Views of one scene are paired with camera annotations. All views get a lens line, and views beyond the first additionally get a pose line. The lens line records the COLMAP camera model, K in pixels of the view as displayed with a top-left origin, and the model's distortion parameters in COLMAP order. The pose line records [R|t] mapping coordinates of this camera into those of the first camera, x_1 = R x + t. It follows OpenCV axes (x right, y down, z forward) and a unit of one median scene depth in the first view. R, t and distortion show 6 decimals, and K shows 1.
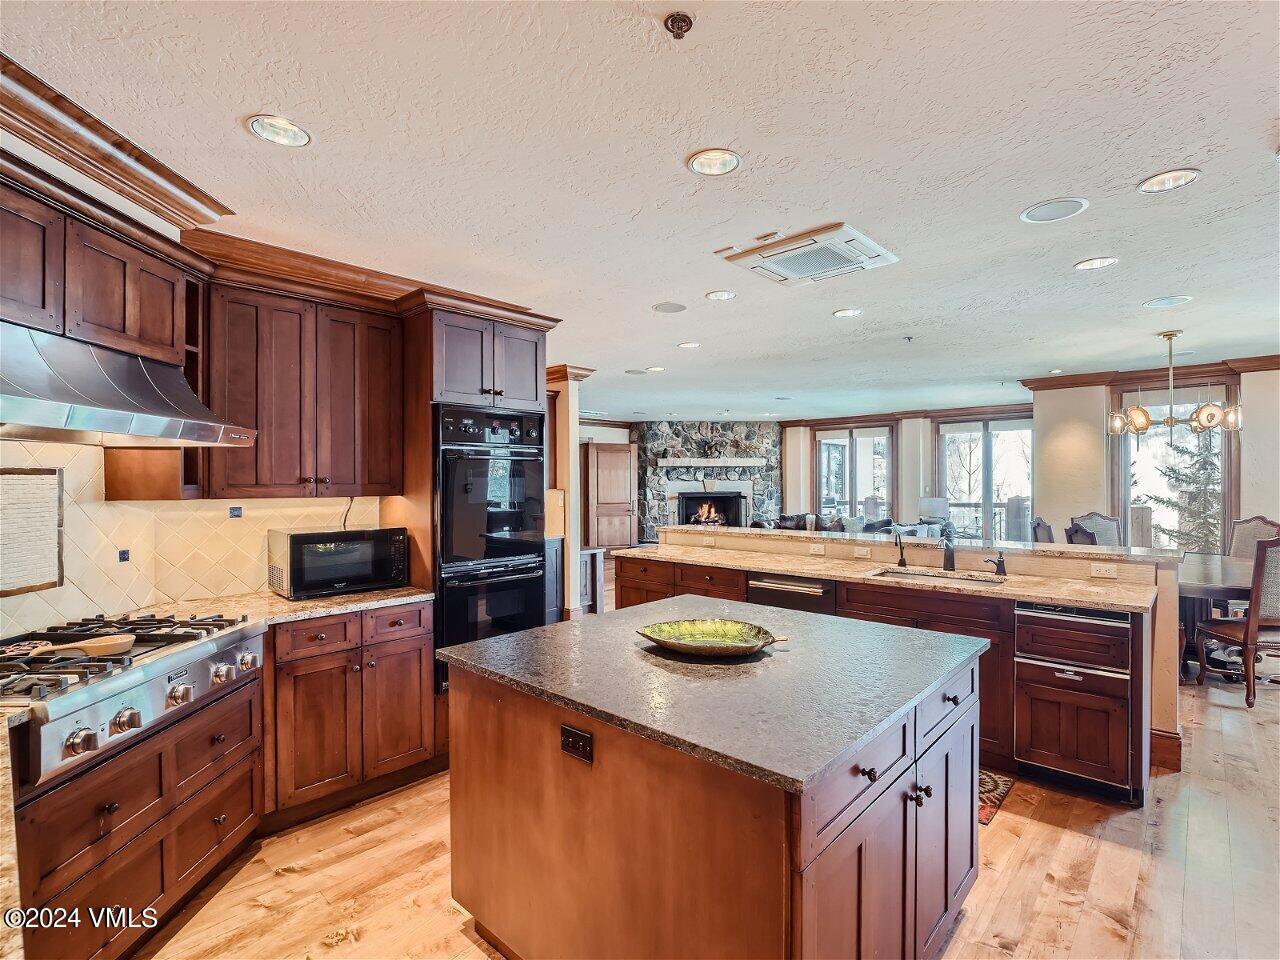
lens RADIAL K [[601.0, 0, 642.3], [0, 601.0, 486.1], [0, 0, 1]] dist [-0.019536, 0.002533]
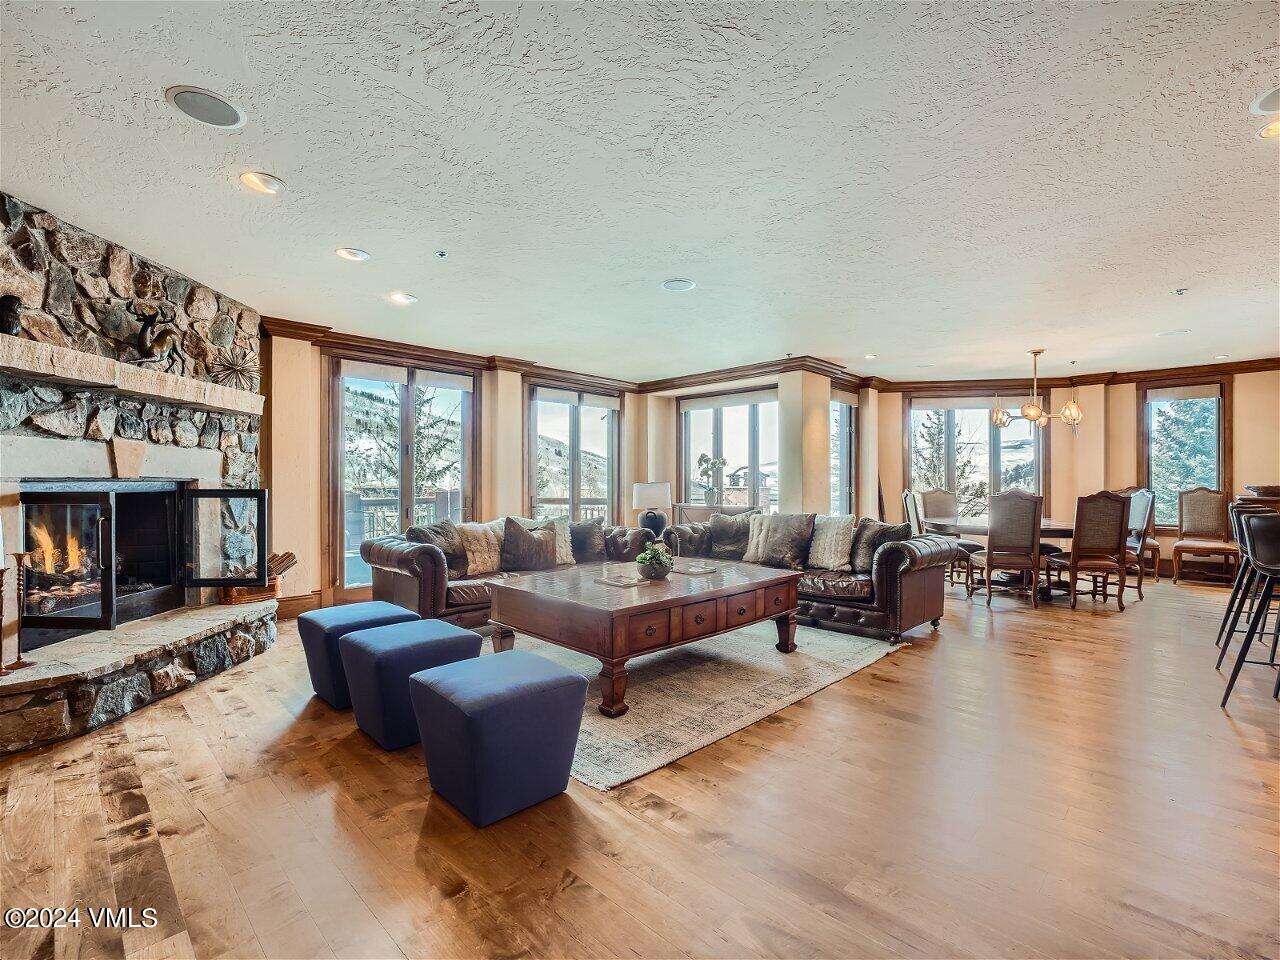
lens RADIAL K [[590.0, 0, 647.2], [0, 590.0, 483.4], [0, 0, 1]] dist [-0.021127, 0.003103]
pose [[0.021030, 0.004032, 0.999771, -0.186527], [0.008922, 0.999951, -0.004220, 0.016098], [-0.999739, 0.009009, 0.020993, 0.728051]]
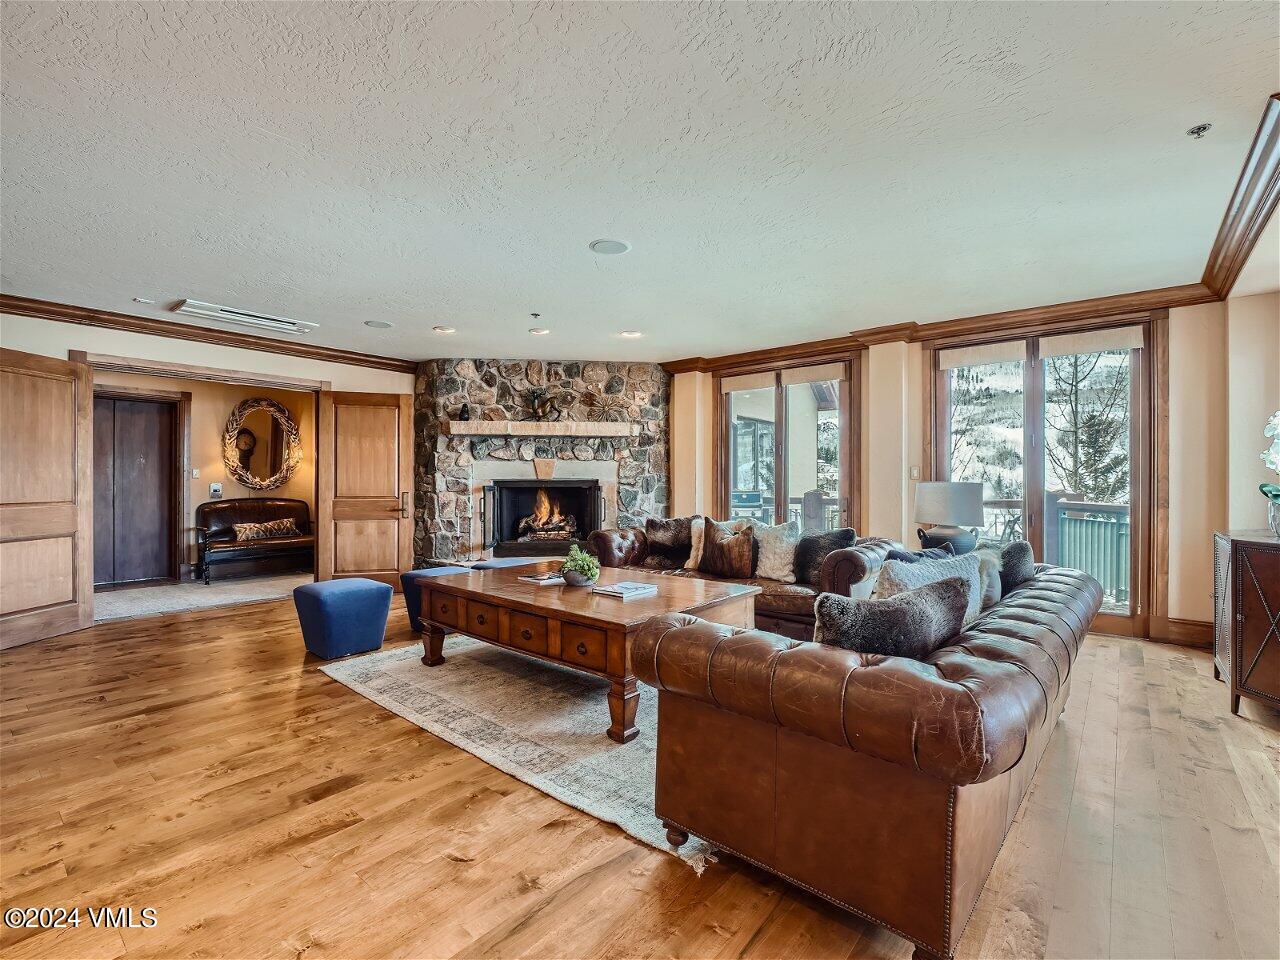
lens RADIAL K [[590.0, 0, 612.5], [0, 590.0, 480.2], [0, 0, 1]] dist [-0.021127, 0.003103]
pose [[0.999444, 0.006286, 0.032752, 0.161282], [-0.005905, 0.999914, -0.011701, 0.017126], [-0.032823, 0.011501, 0.999395, 0.416964]]
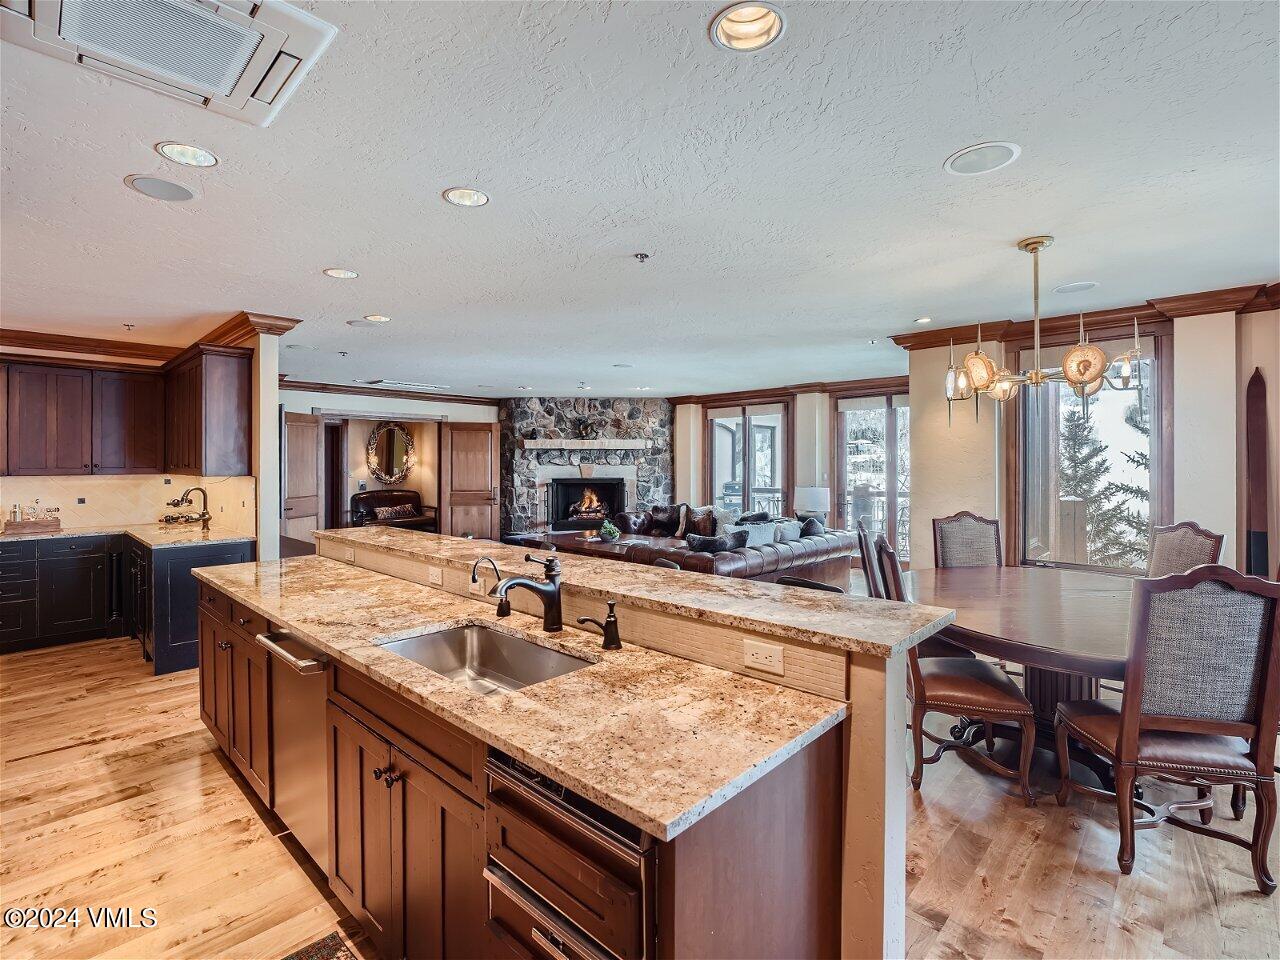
lens RADIAL K [[601.0, 0, 606.7], [0, 601.0, 465.1], [0, 0, 1]] dist [-0.019536, 0.002533]
pose [[0.999578, 0.004451, -0.028710, 0.167226], [-0.004684, 0.999956, -0.008071, -0.002444], [0.028673, 0.008202, 0.999555, 0.127553]]
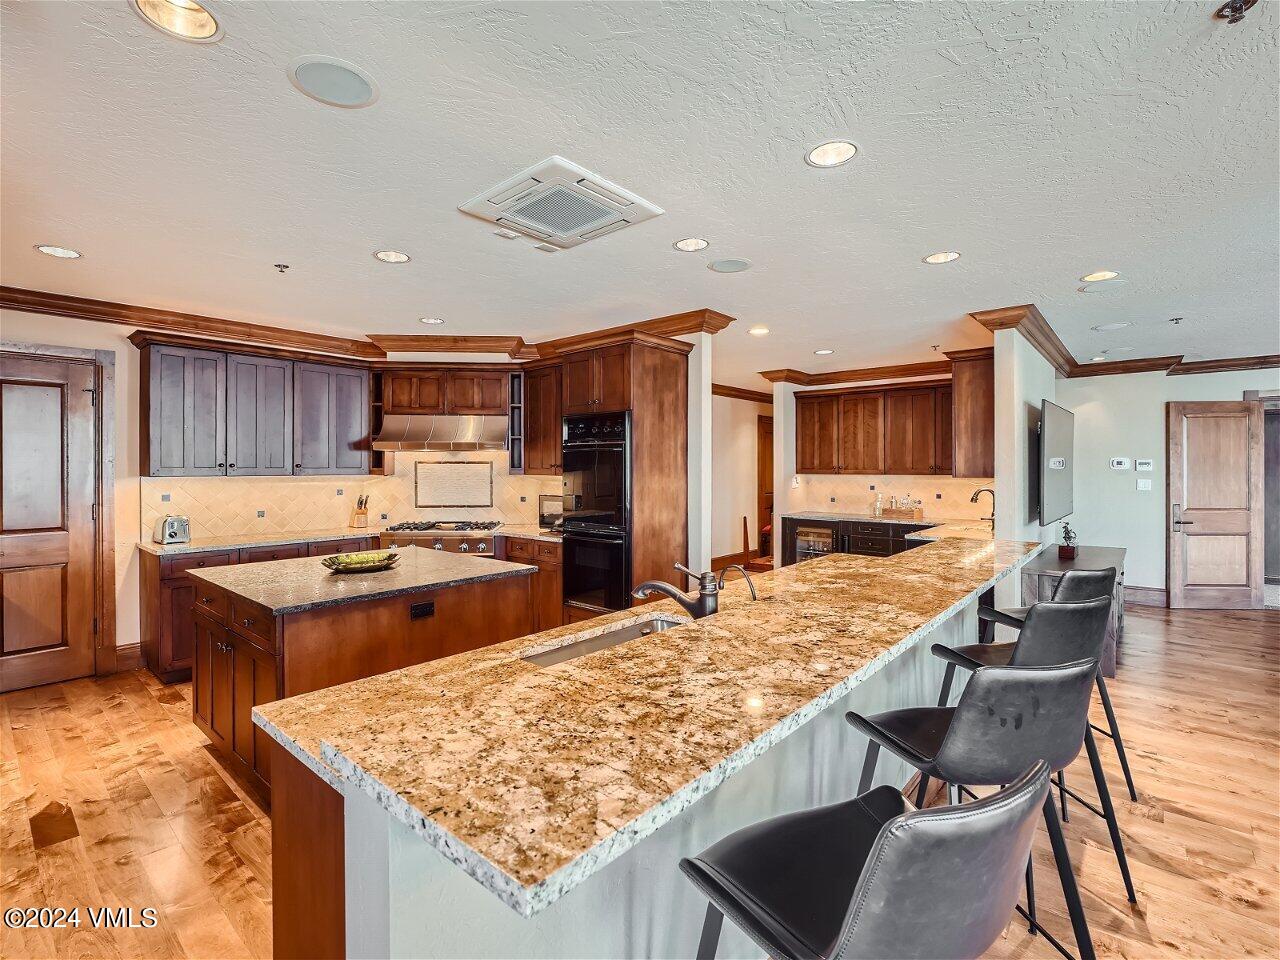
lens RADIAL K [[601.0, 0, 647.8], [0, 601.0, 469.0], [0, 0, 1]] dist [-0.019536, 0.002533]
pose [[0.056913, 0.008219, -0.998345, 0.291022], [-0.011077, 0.999910, 0.007601, -0.003675], [0.998318, 0.010626, 0.056999, 0.272958]]
